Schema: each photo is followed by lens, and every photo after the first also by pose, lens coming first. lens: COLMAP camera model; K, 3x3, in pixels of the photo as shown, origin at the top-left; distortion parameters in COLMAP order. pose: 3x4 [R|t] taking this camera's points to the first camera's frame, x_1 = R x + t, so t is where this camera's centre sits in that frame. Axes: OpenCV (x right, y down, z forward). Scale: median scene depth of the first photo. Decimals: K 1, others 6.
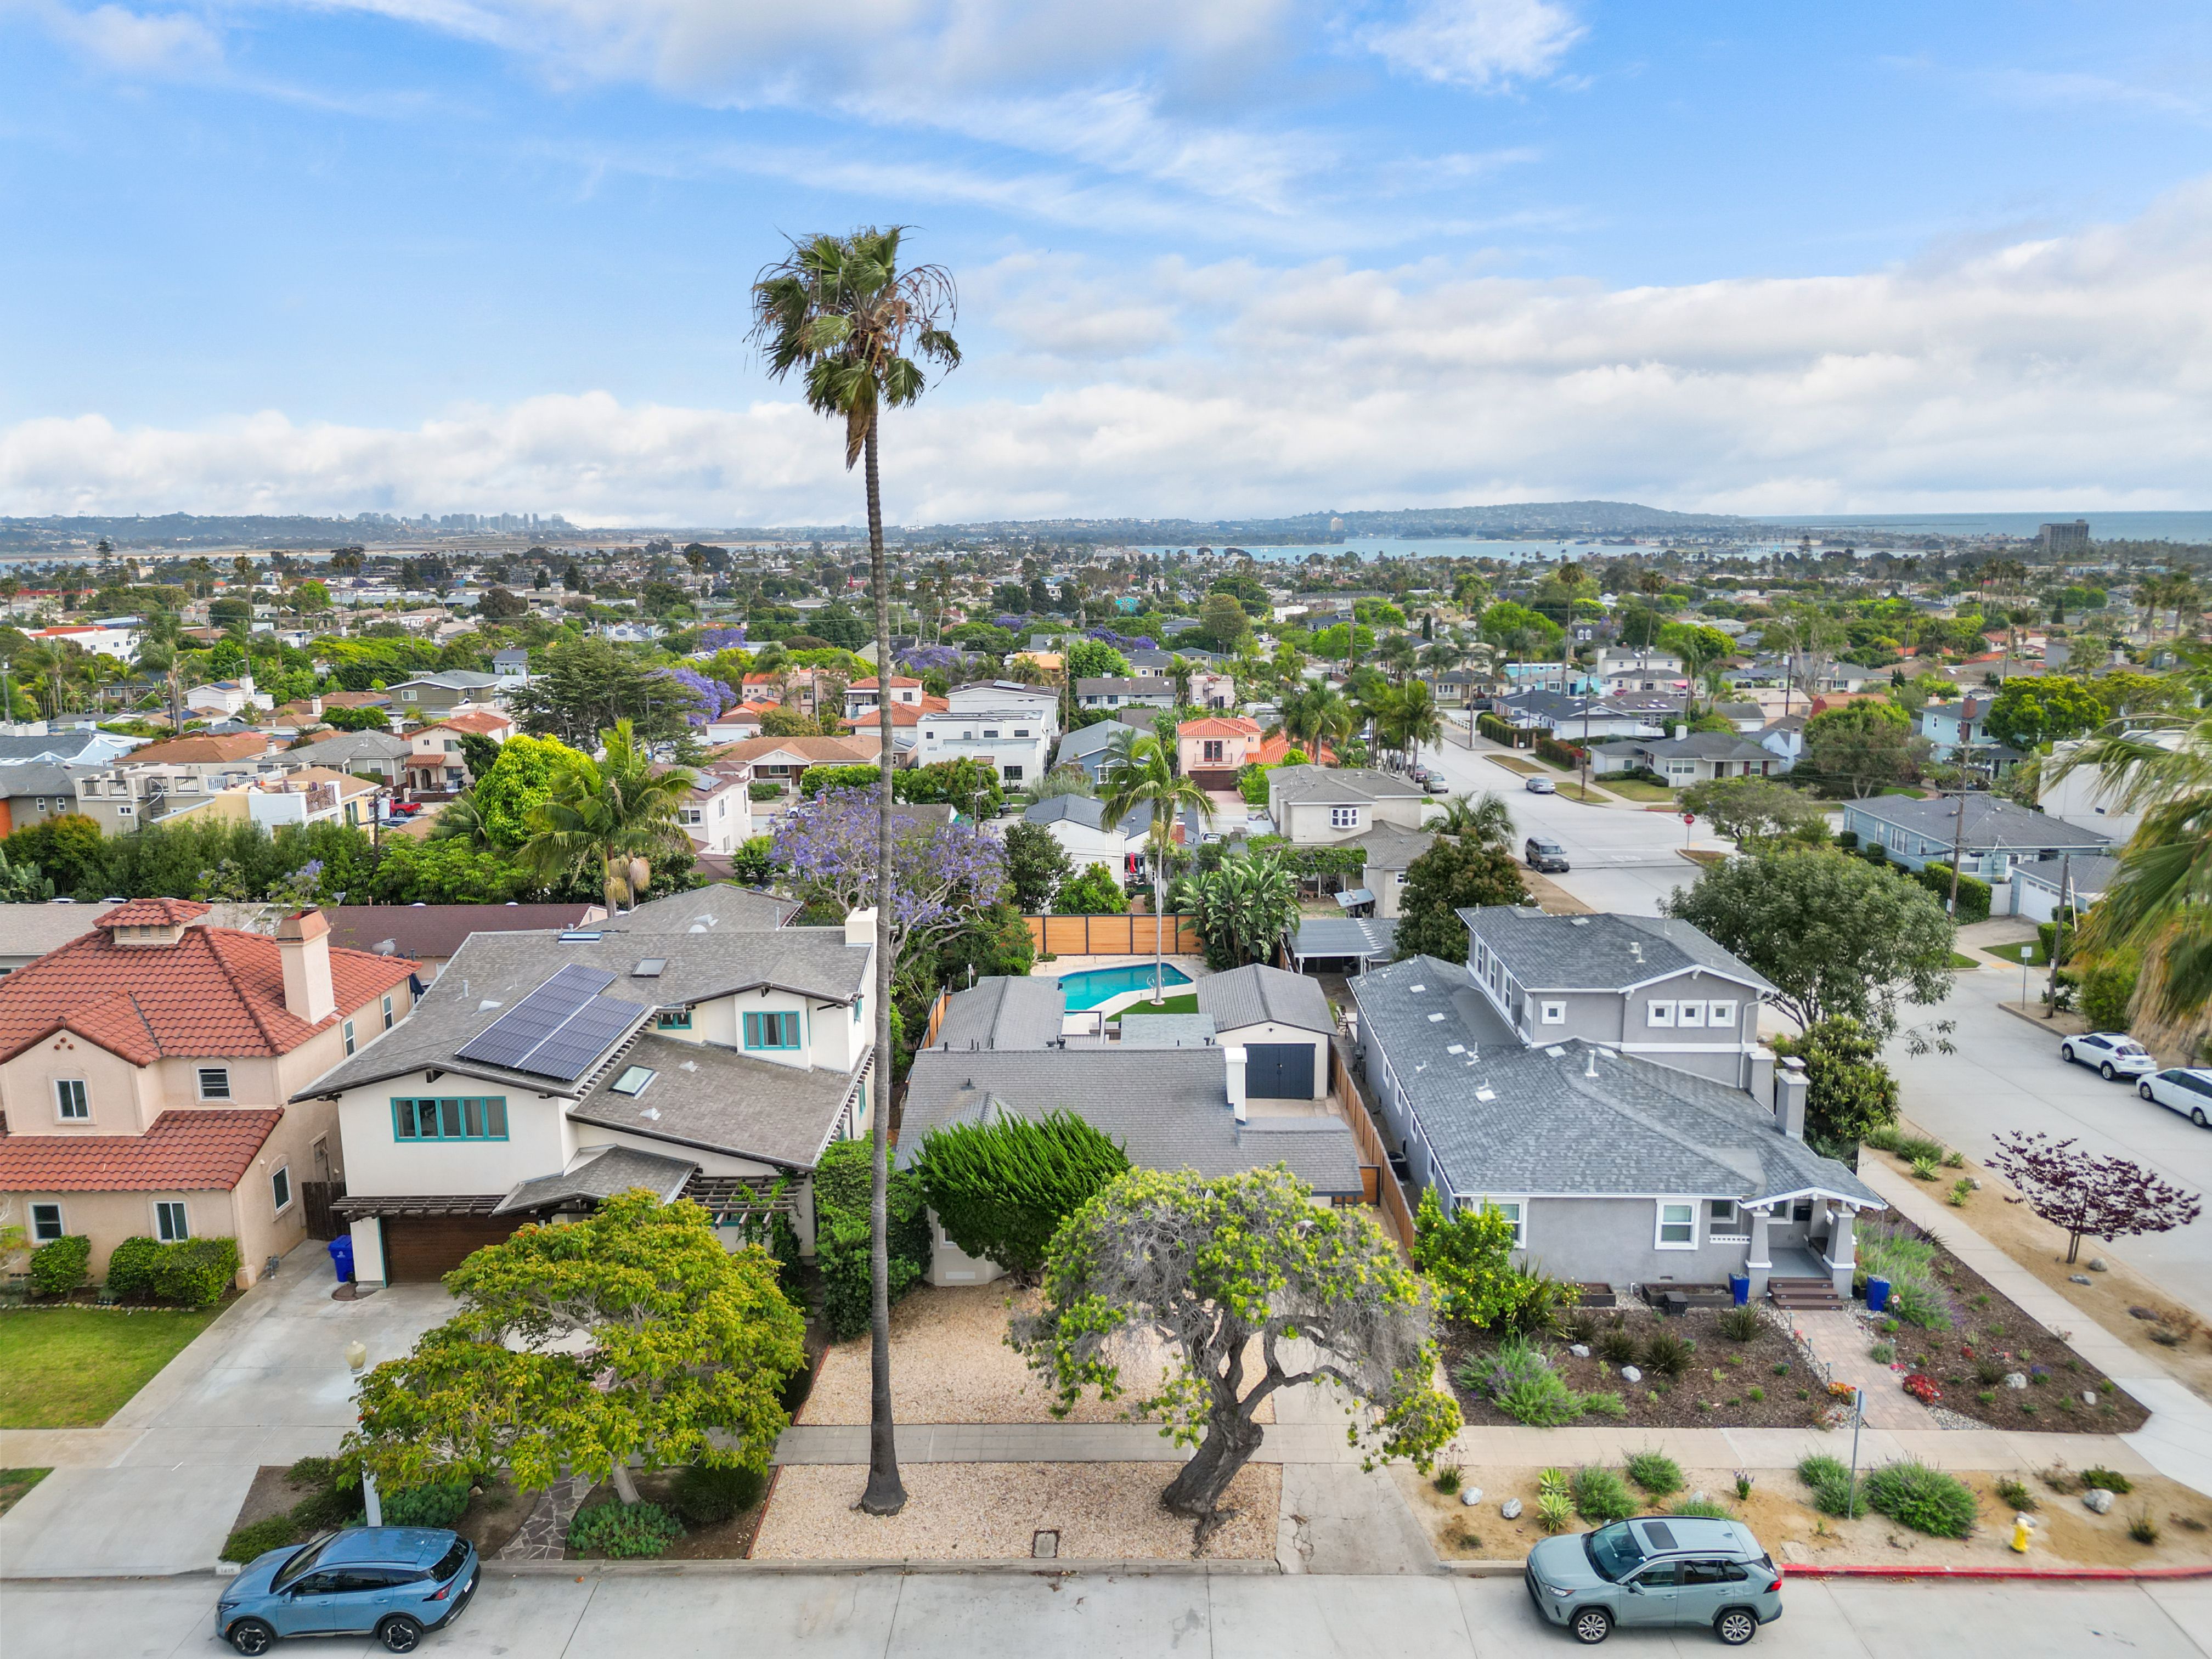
lens RADIAL K [[1535.3, 0, 1107.4], [0, 1535.3, 886.4], [0, 0, 1]] dist [0.070343, -0.060486]
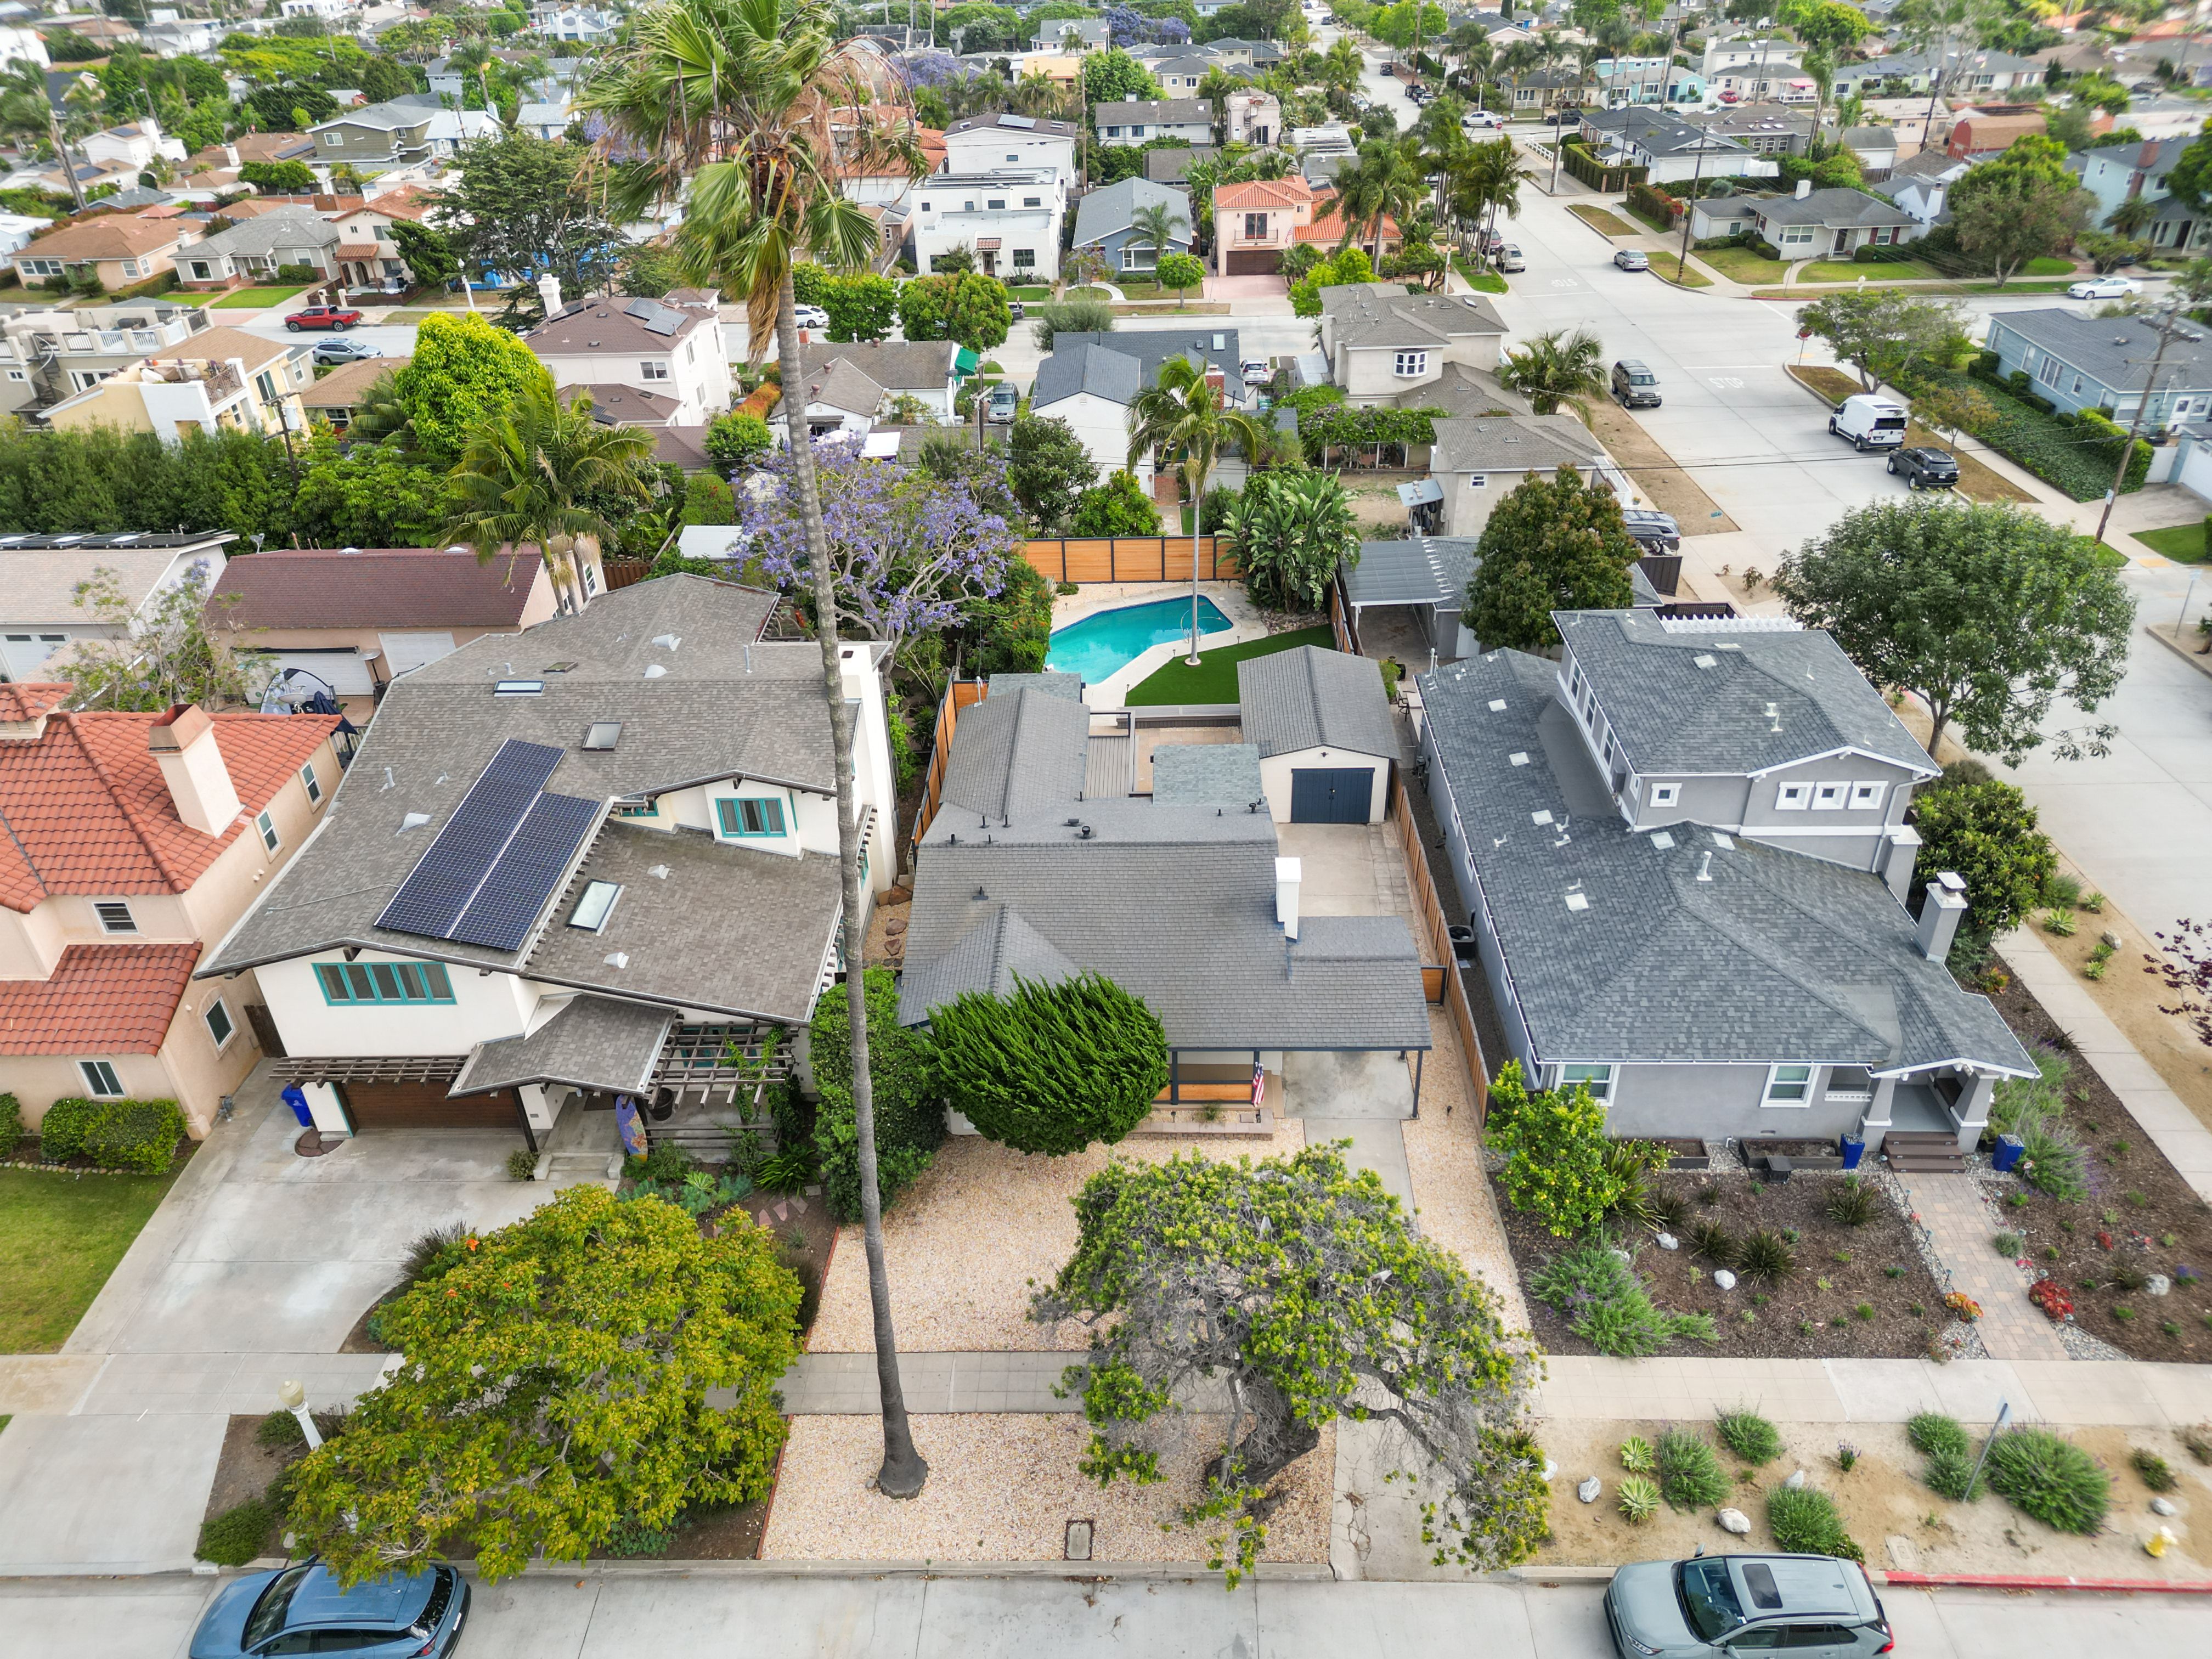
lens RADIAL K [[1535.3, 0, 1107.4], [0, 1535.3, 886.4], [0, 0, 1]] dist [0.070343, -0.060486]
pose [[0.999782, -0.008199, -0.019194, -0.001432], [0.014430, 0.935939, 0.351866, -0.180217], [0.015079, -0.352066, 0.935854, 0.187635]]
